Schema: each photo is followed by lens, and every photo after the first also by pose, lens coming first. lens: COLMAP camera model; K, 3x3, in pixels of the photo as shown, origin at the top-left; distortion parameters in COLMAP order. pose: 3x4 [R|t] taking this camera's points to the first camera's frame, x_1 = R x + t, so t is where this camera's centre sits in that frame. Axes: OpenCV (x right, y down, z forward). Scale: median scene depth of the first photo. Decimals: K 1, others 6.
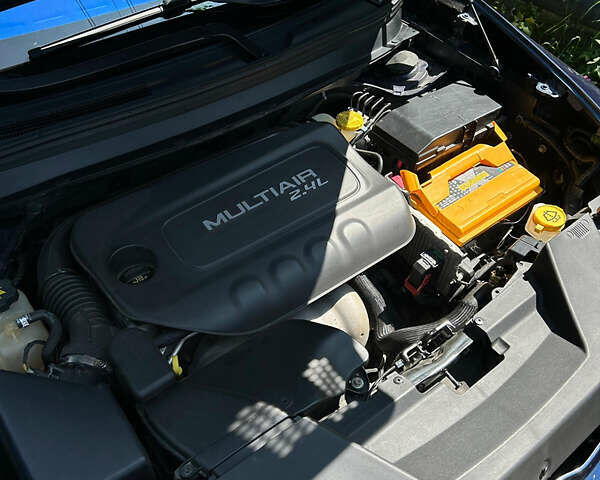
lens RADIAL K [[615.3, 0, 300.0], [0, 615.3, 240.0], [0, 0, 1]] dist [0.070456, -0.115689]
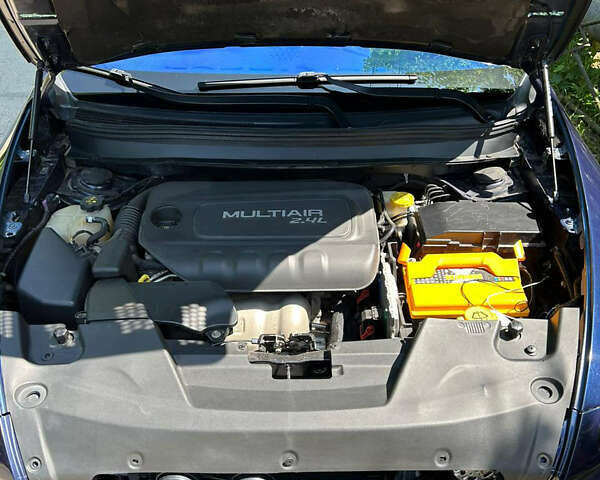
lens RADIAL K [[615.3, 0, 300.0], [0, 615.3, 240.0], [0, 0, 1]] dist [0.070456, -0.115689]
pose [[0.785989, 0.330612, -0.522415, 0.630451], [-0.420304, 0.905440, -0.059350, 0.034030], [0.453394, 0.266221, 0.850623, -0.085709]]
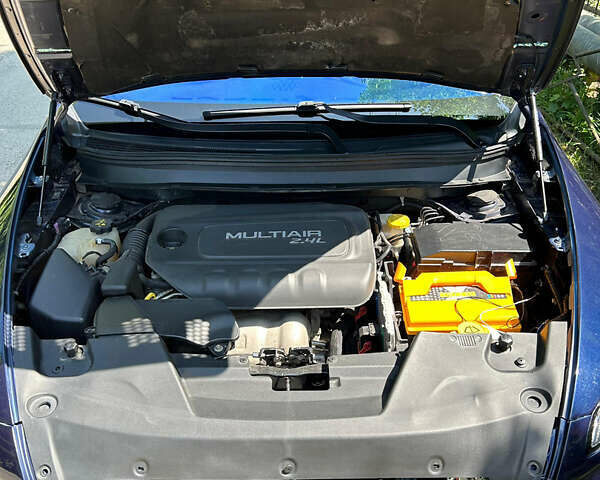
lens RADIAL K [[615.3, 0, 300.0], [0, 615.3, 240.0], [0, 0, 1]] dist [0.070456, -0.115689]
pose [[0.782578, 0.300450, -0.545254, 0.673477], [-0.416521, 0.903621, -0.099893, 0.051173], [0.462690, 0.305284, 0.832298, -0.117644]]
